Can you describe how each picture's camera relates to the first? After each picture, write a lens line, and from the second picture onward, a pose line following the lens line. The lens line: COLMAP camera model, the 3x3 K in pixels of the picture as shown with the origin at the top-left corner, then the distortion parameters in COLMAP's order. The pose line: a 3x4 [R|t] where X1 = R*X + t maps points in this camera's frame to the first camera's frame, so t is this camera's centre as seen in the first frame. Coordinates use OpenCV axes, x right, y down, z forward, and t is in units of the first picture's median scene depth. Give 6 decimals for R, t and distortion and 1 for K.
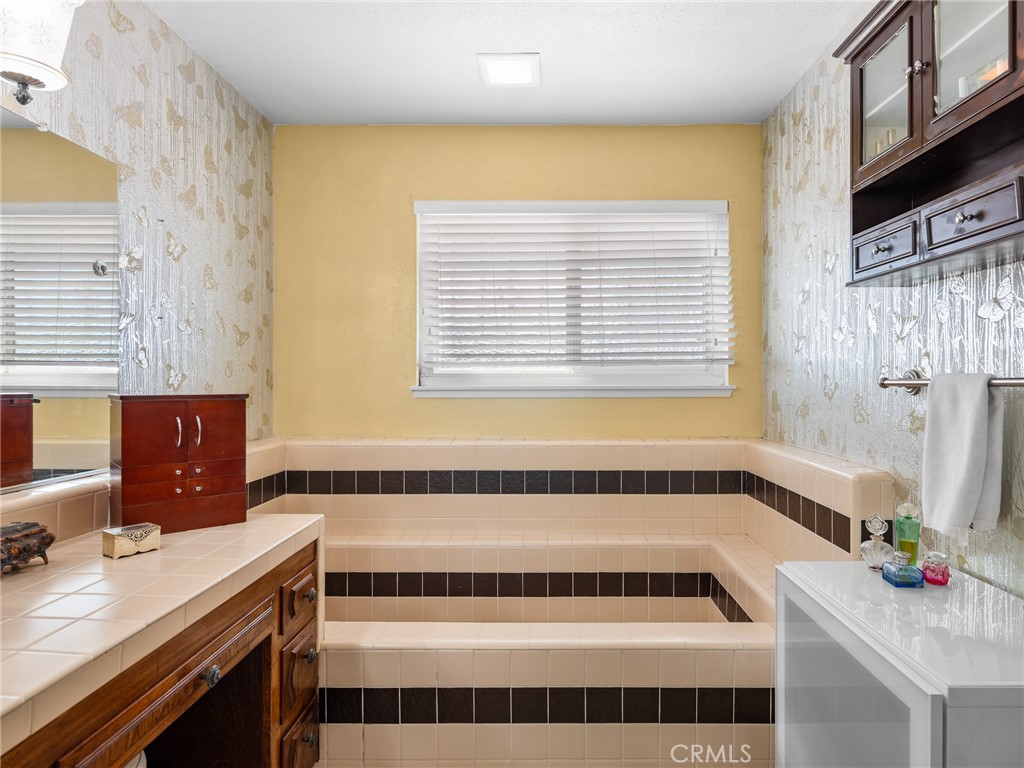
lens RADIAL K [[565.8, 0, 512.0], [0, 565.8, 384.0], [0, 0, 1]] dist [0.005597, 0.002441]
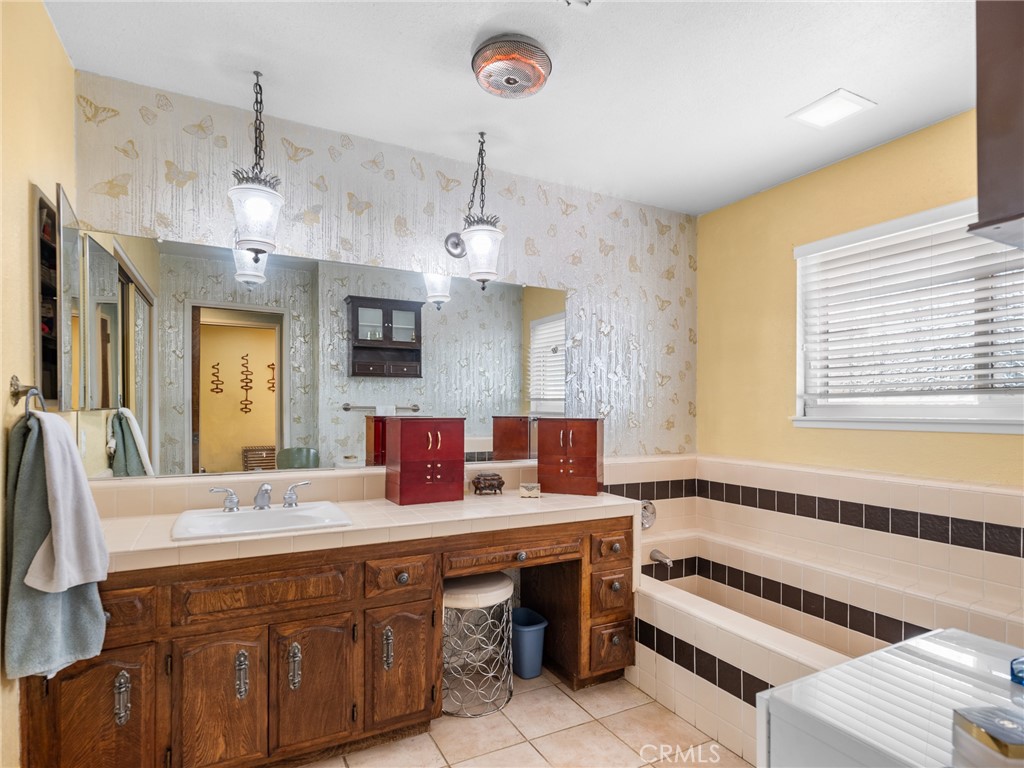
lens RADIAL K [[538.8, 0, 511.8], [0, 538.8, 410.8], [0, 0, 1]] dist [0.022660, 0.000251]
pose [[0.493588, 0.004736, -0.869683, 0.648184], [-0.010794, 0.999942, -0.000681, -0.000229], [0.869629, 0.009724, 0.493610, 0.010489]]
